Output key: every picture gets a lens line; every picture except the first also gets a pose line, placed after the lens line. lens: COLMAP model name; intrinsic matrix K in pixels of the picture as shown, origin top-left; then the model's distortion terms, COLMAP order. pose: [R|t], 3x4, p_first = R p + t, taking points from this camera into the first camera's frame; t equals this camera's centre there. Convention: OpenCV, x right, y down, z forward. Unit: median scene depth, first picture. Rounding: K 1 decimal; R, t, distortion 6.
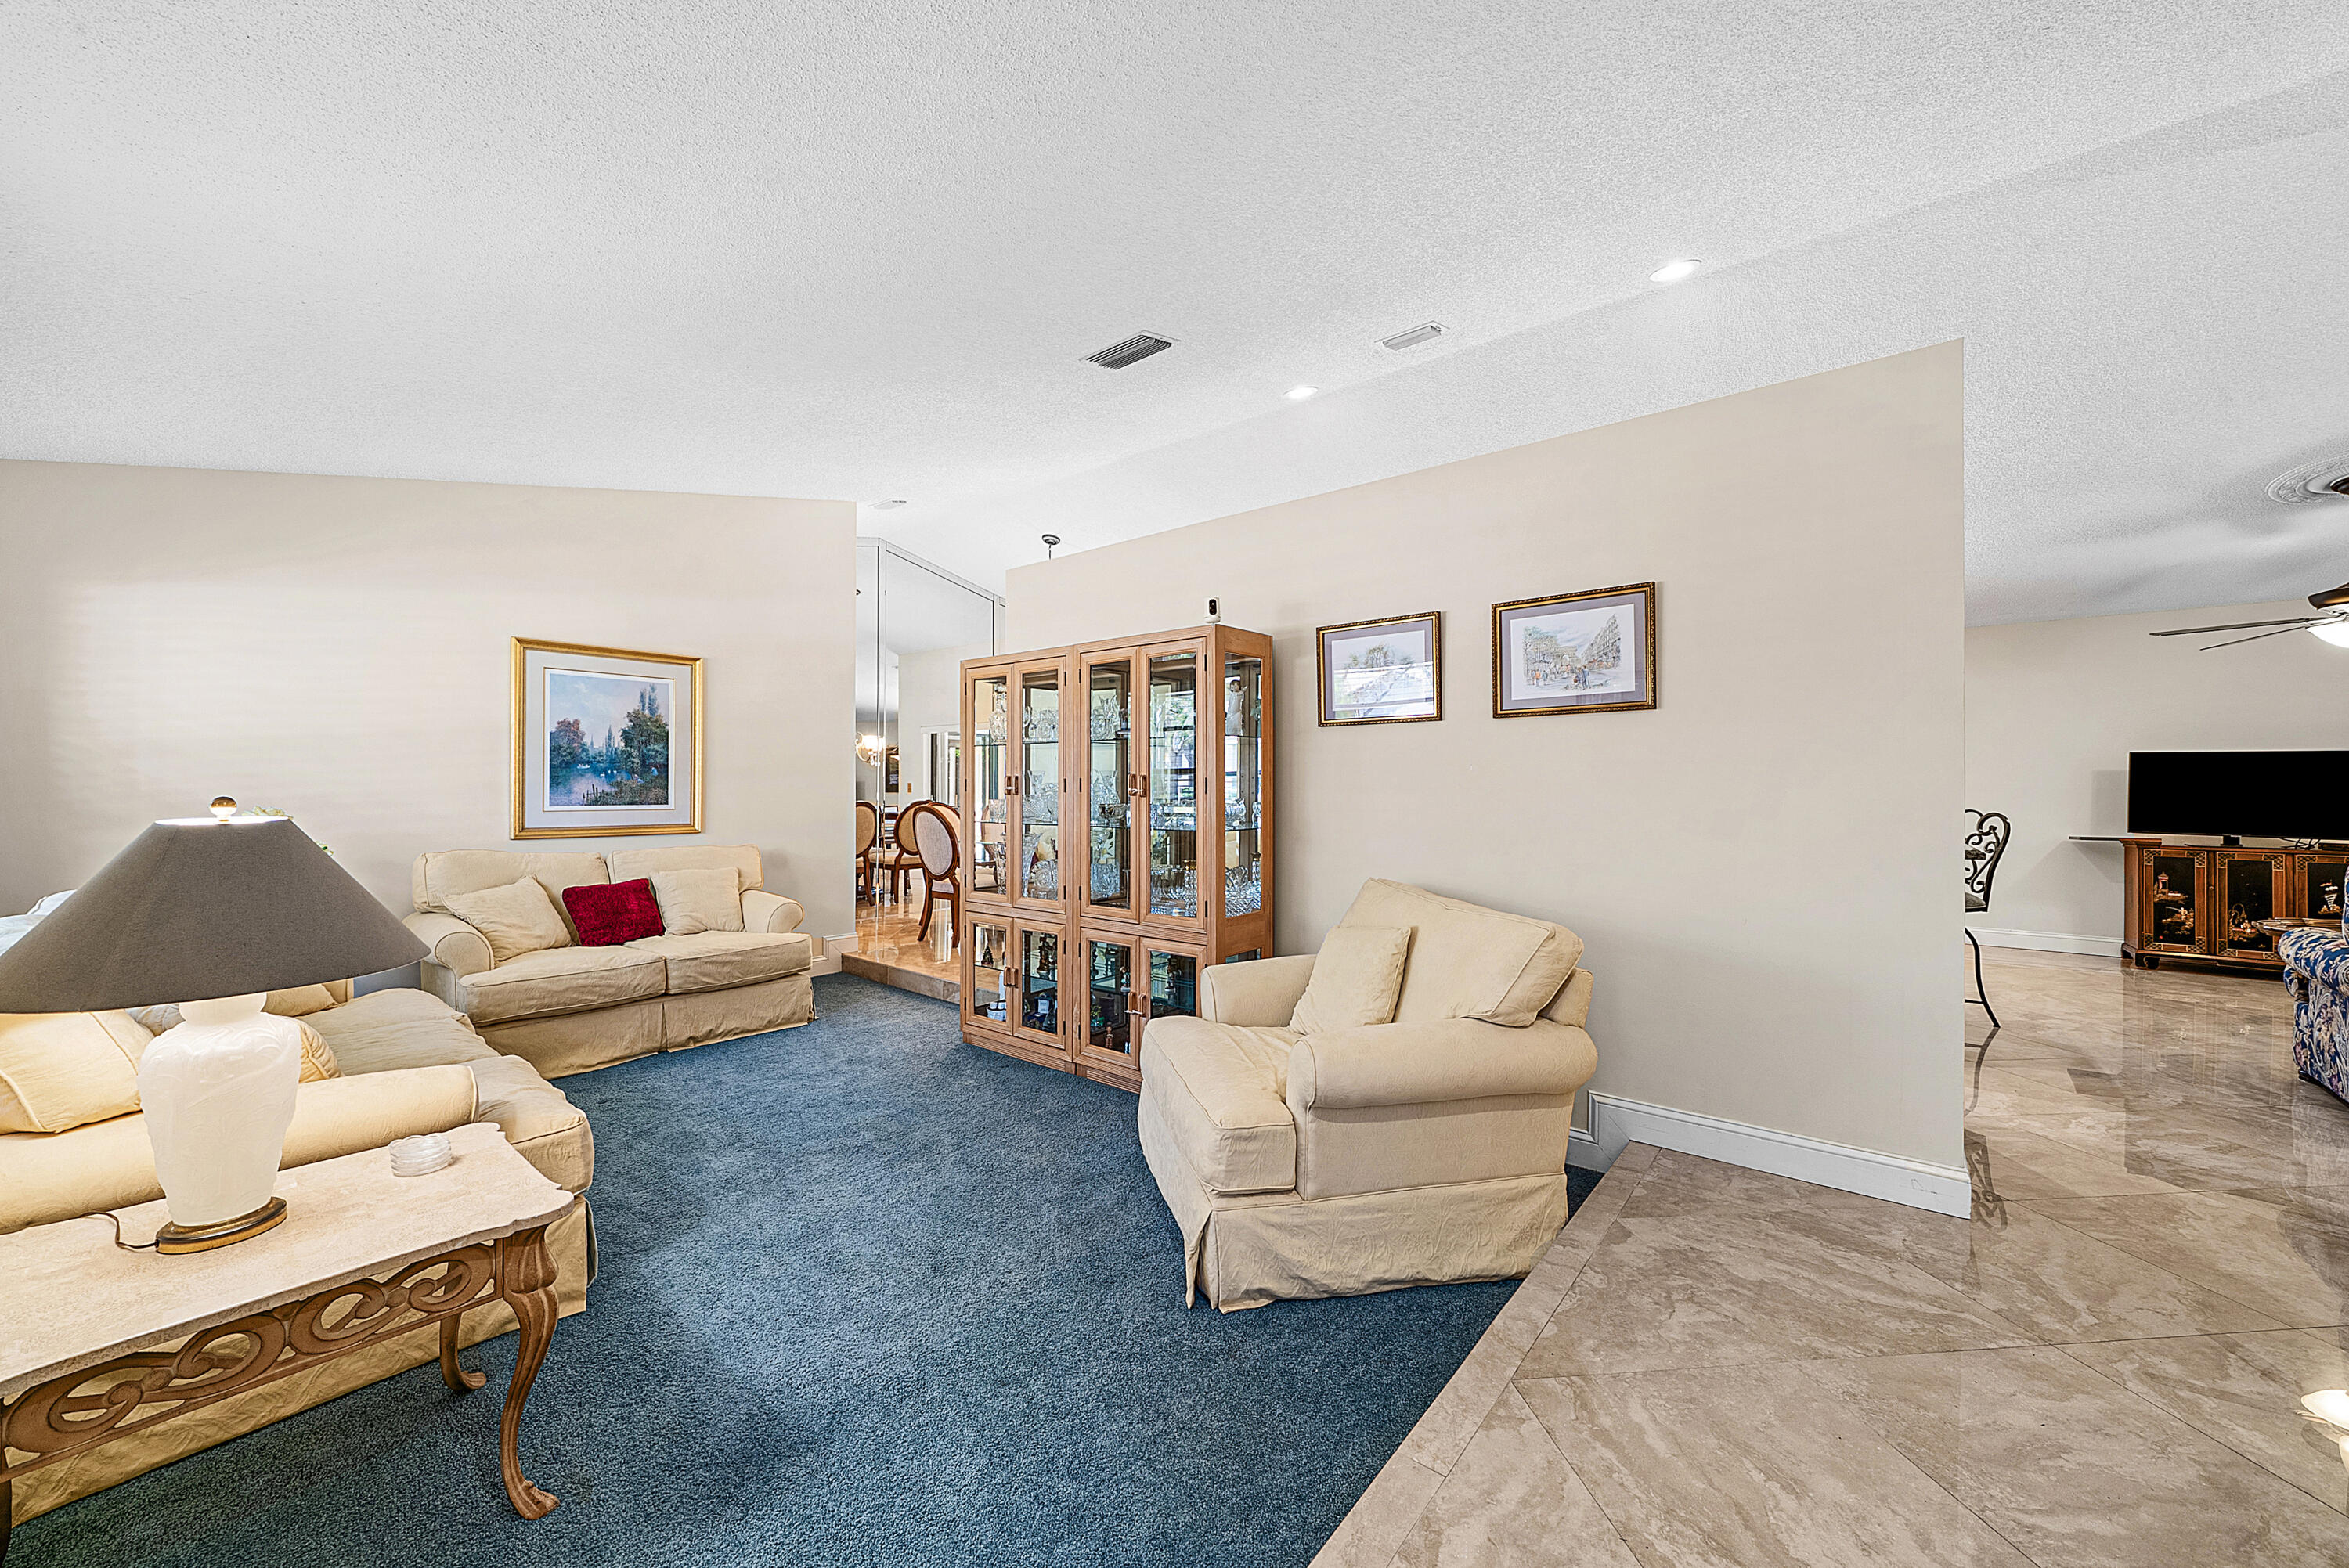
lens RADIAL K [[906.3, 0, 1138.5], [0, 906.3, 785.1], [0, 0, 1]] dist [0.000533, -0.000133]
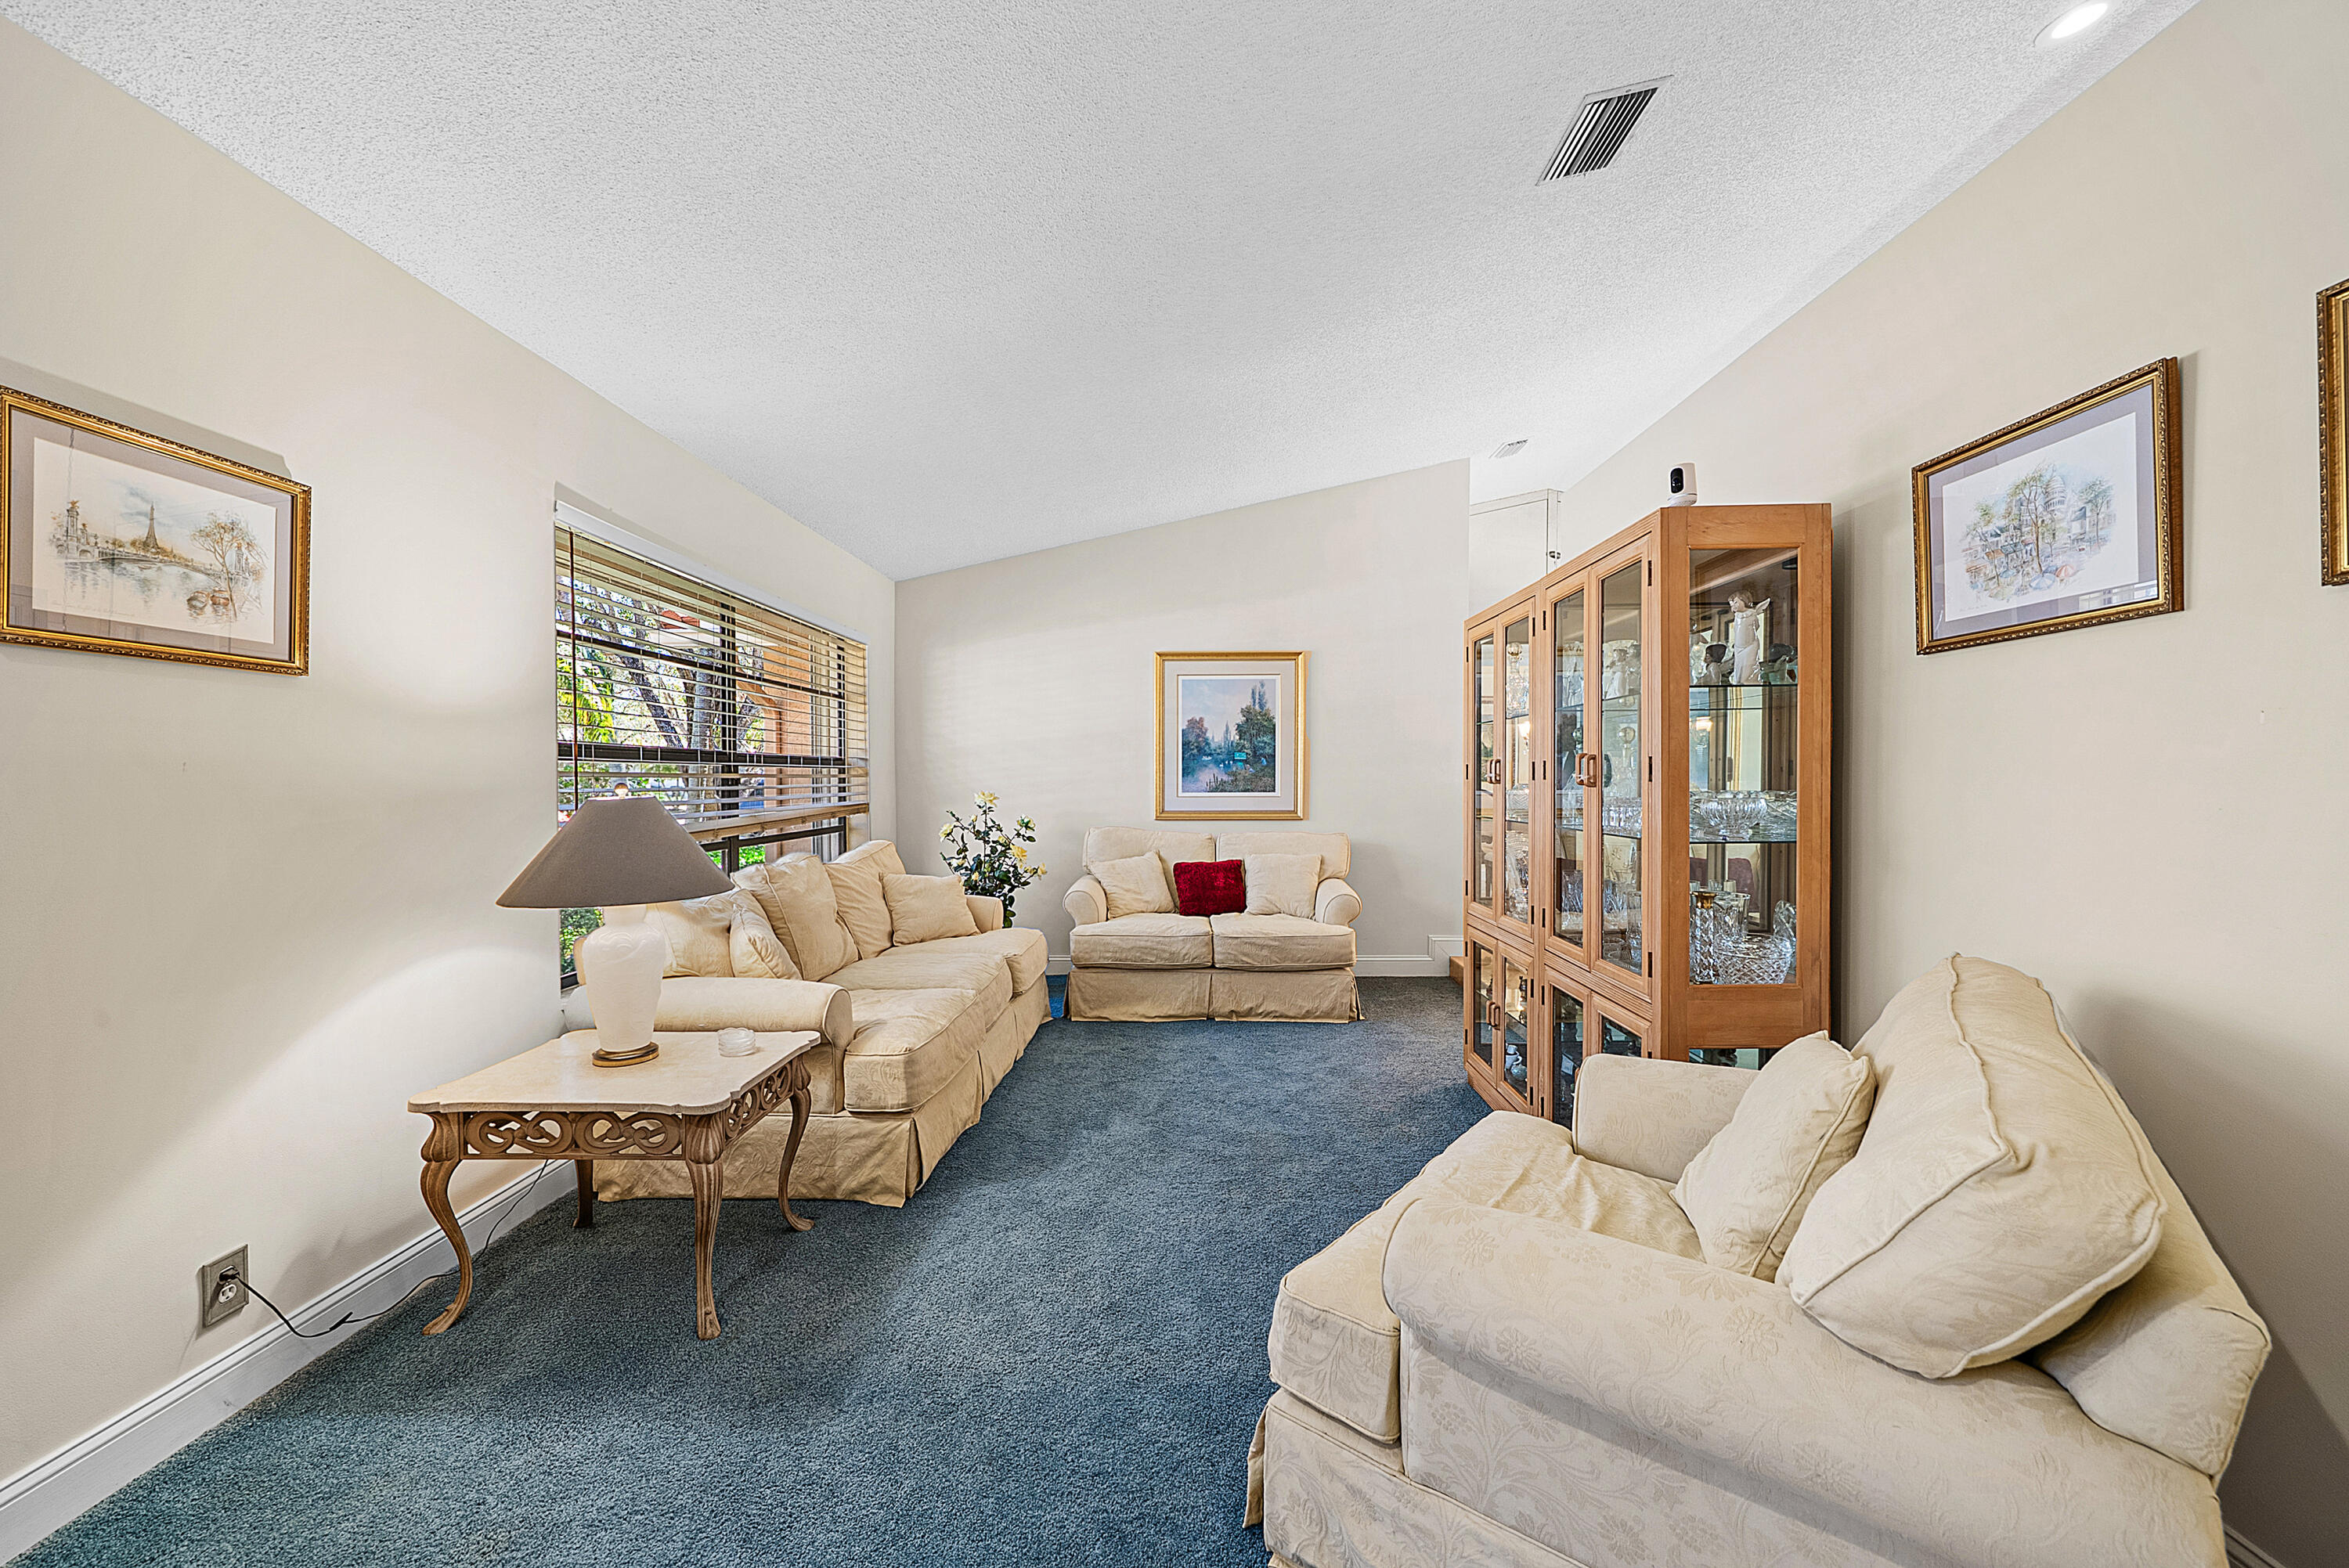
lens RADIAL K [[906.3, 0, 1138.5], [0, 906.3, 785.1], [0, 0, 1]] dist [0.000533, -0.000133]
pose [[0.618834, 0.003598, -0.785514, 0.258400], [0.004963, 0.999952, 0.008490, 0.003593], [0.785506, -0.009152, 0.618786, 0.245012]]
